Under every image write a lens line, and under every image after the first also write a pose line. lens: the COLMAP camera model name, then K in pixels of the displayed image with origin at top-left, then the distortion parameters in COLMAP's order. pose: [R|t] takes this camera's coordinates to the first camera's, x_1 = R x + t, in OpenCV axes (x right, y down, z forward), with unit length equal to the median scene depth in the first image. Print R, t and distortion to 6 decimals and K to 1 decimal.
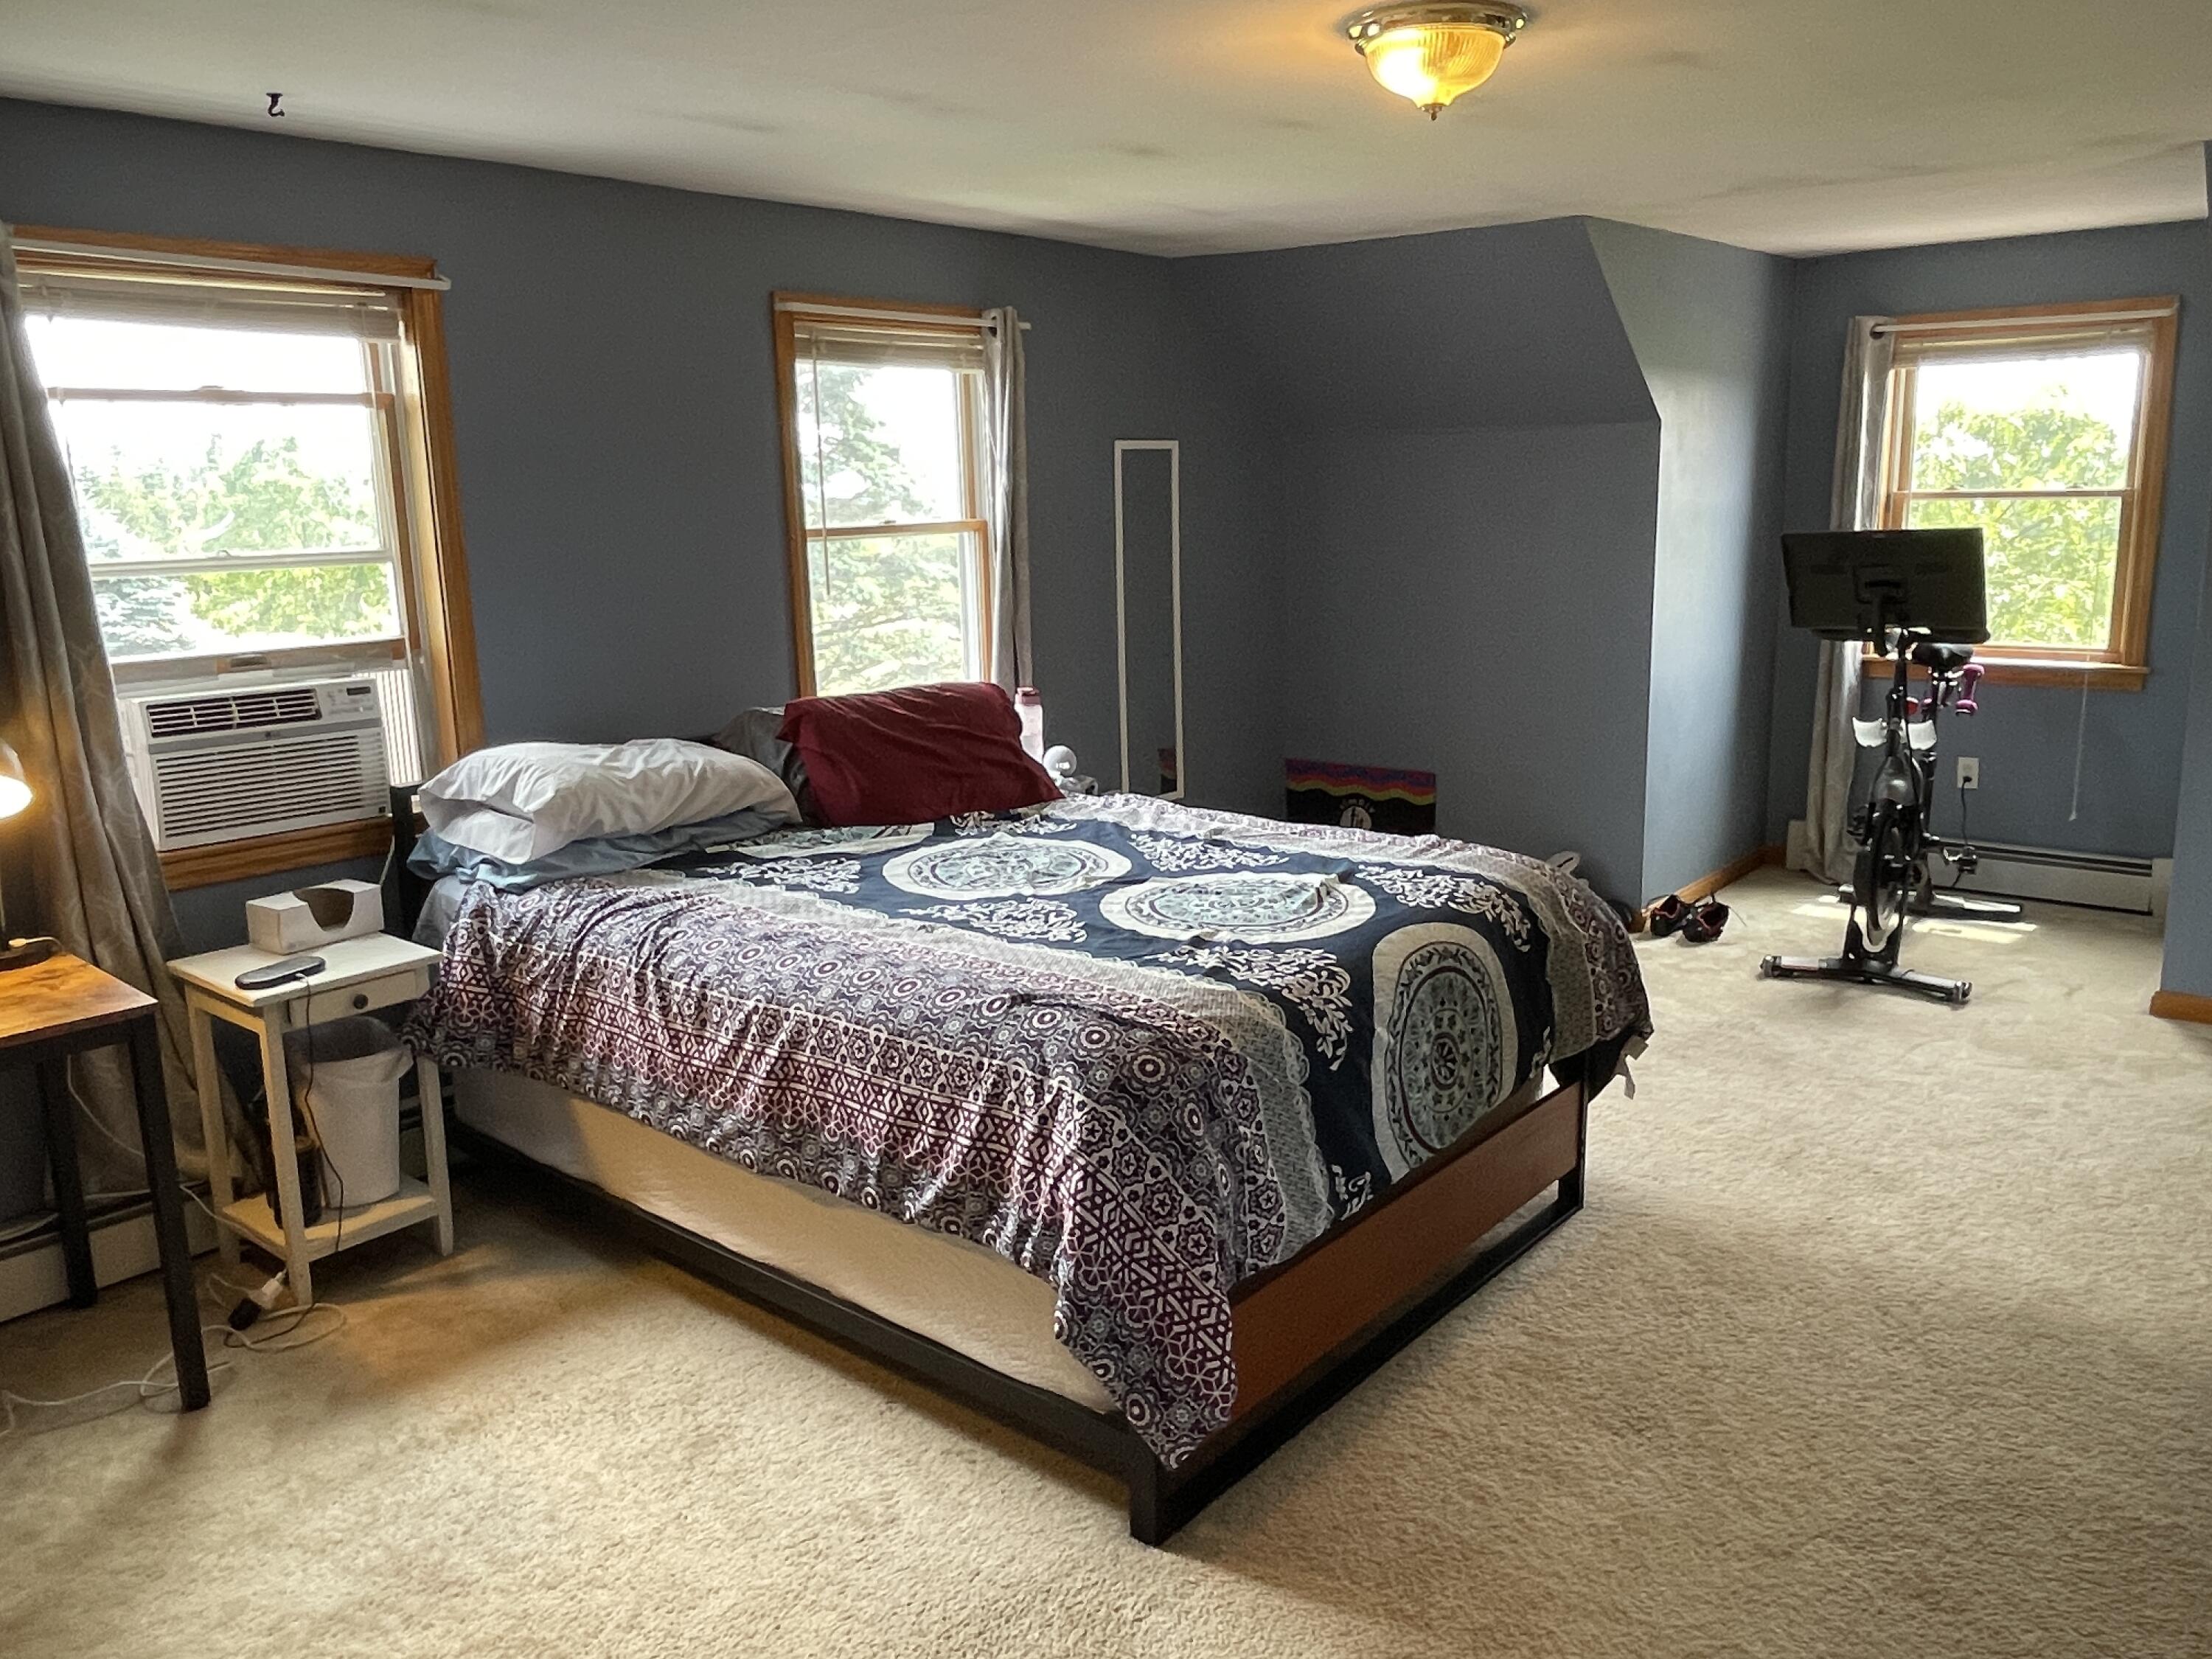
lens RADIAL K [[1546.8, 0, 1106.0], [0, 1546.8, 829.5], [0, 0, 1]] dist [0.285237, -0.000355]
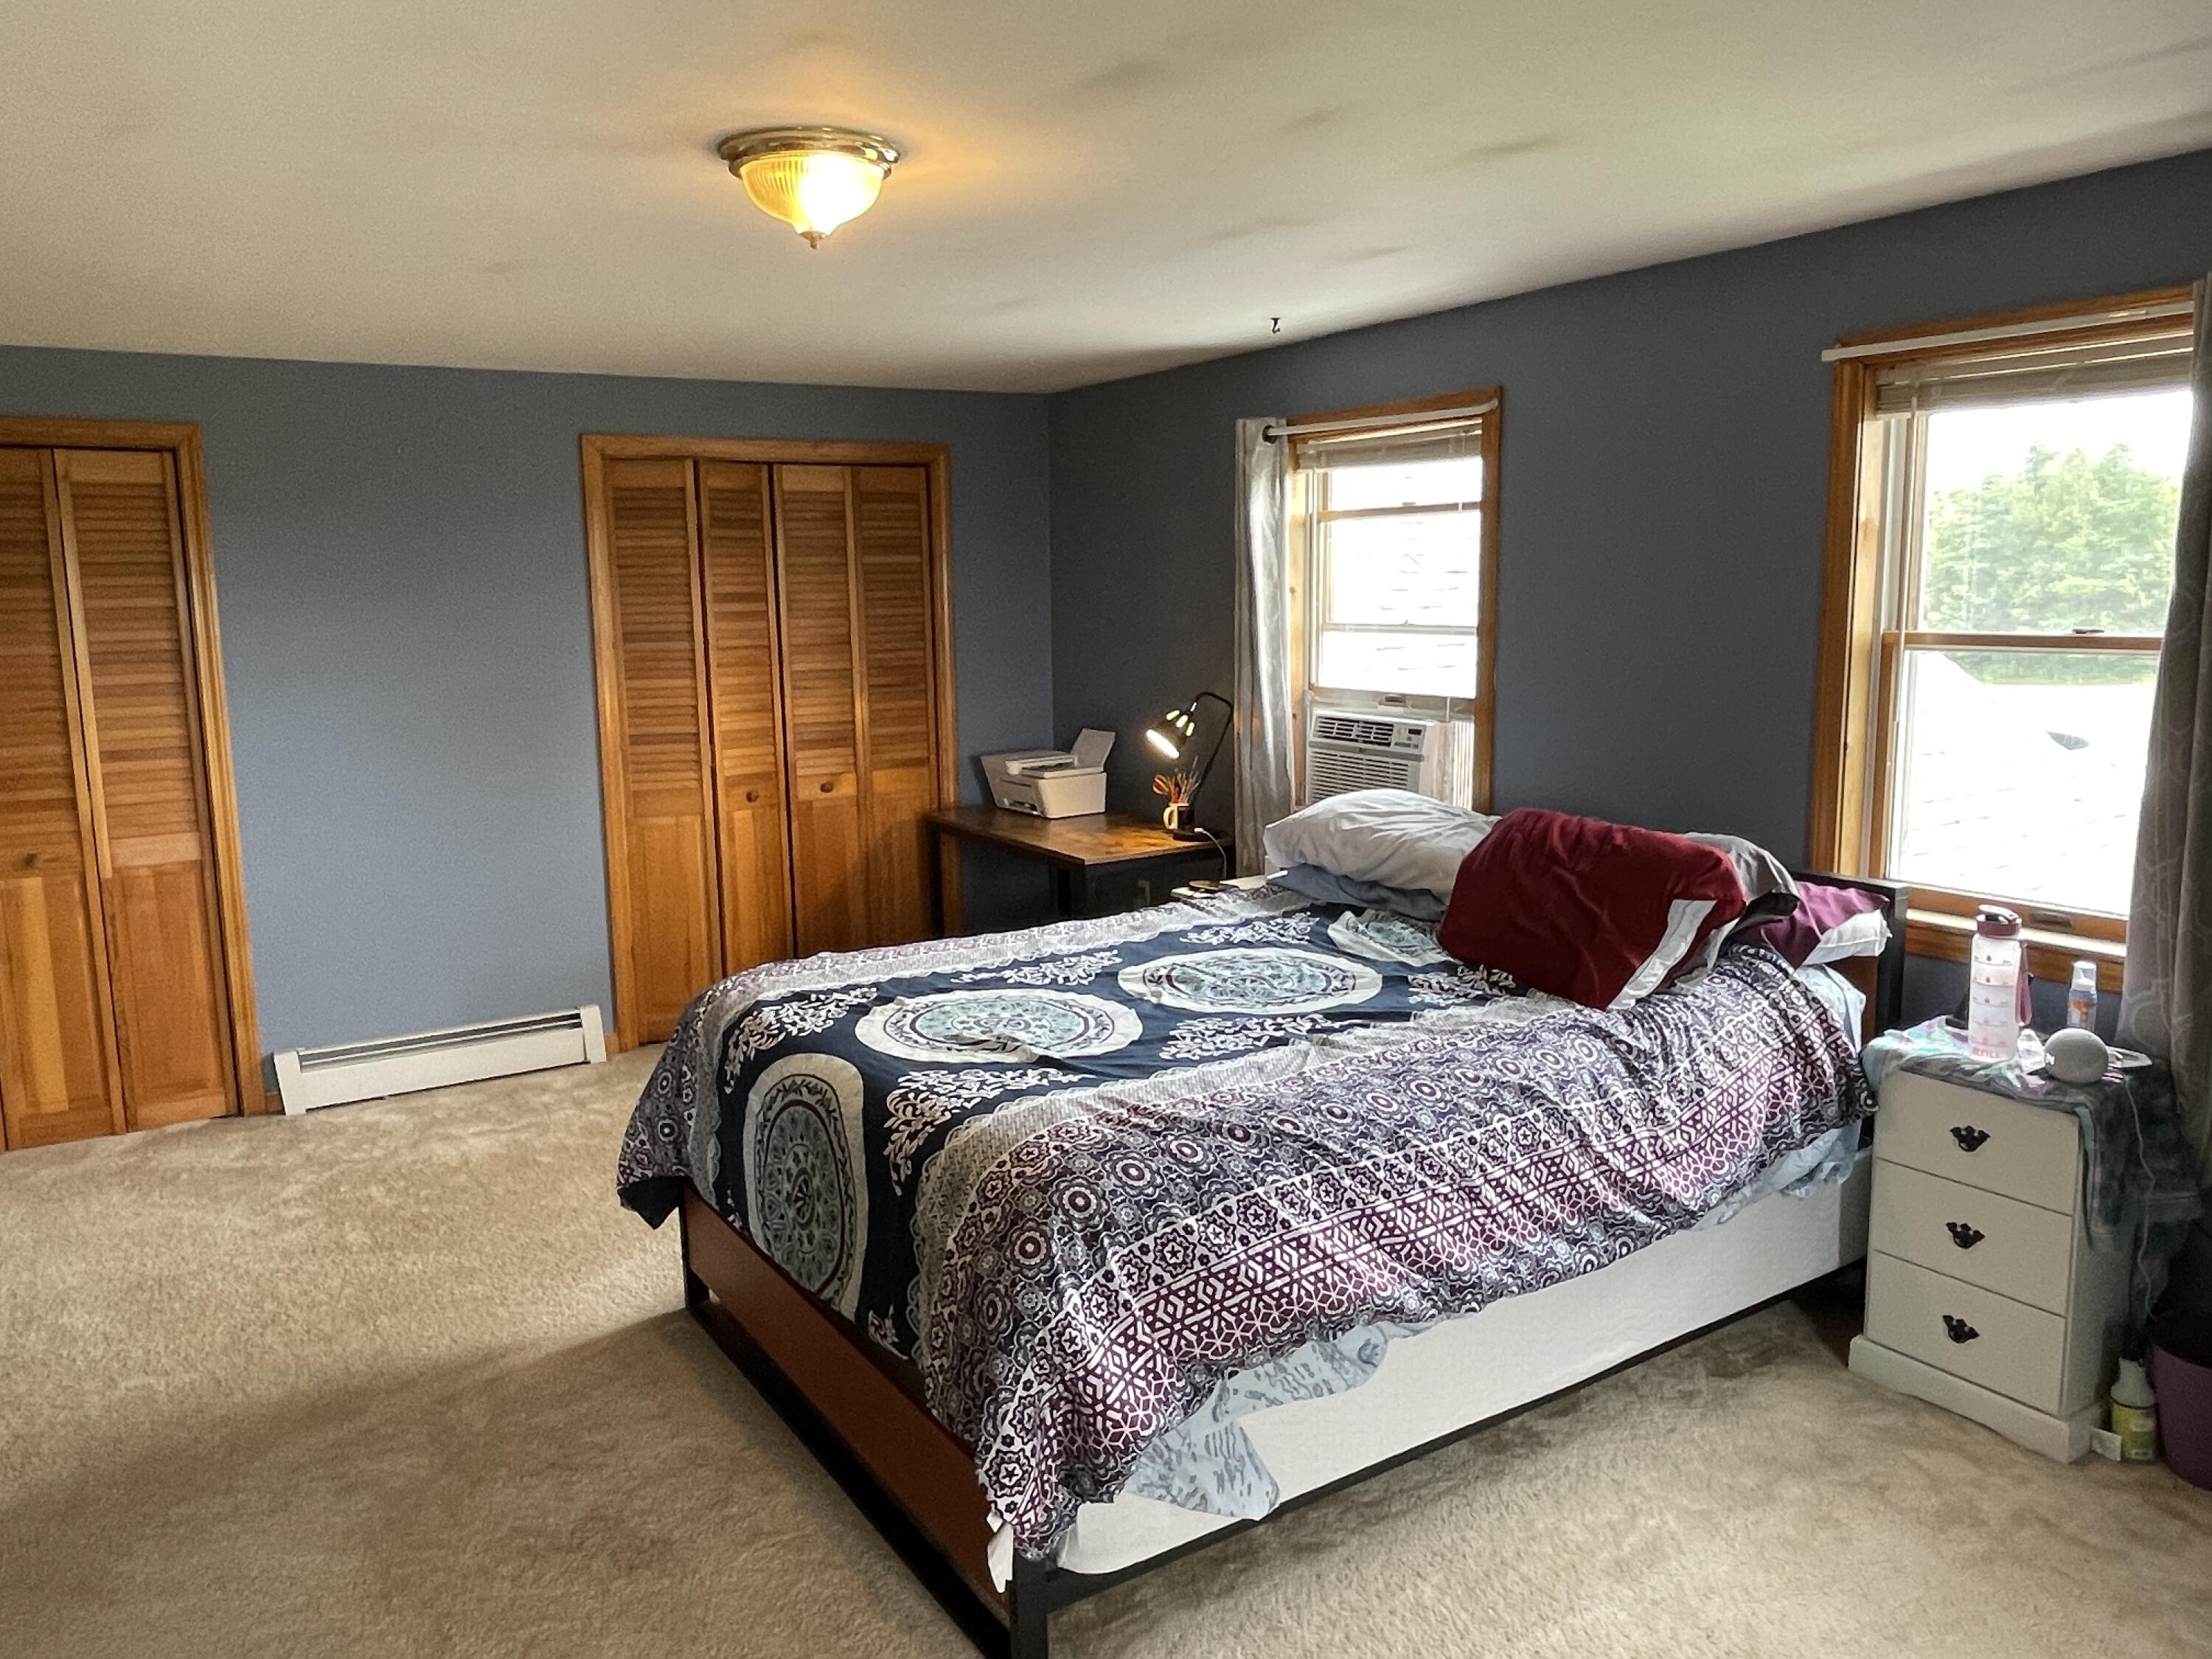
lens RADIAL K [[1536.0, 0, 1106.0], [0, 1536.0, 829.5], [0, 0, 1]] dist [0.059708, -0.107179]
pose [[-0.259482, 0.196911, -0.945460, 1.066212], [-0.181075, 0.951711, 0.247909, -0.357381], [0.948621, 0.235527, -0.211296, 1.364403]]
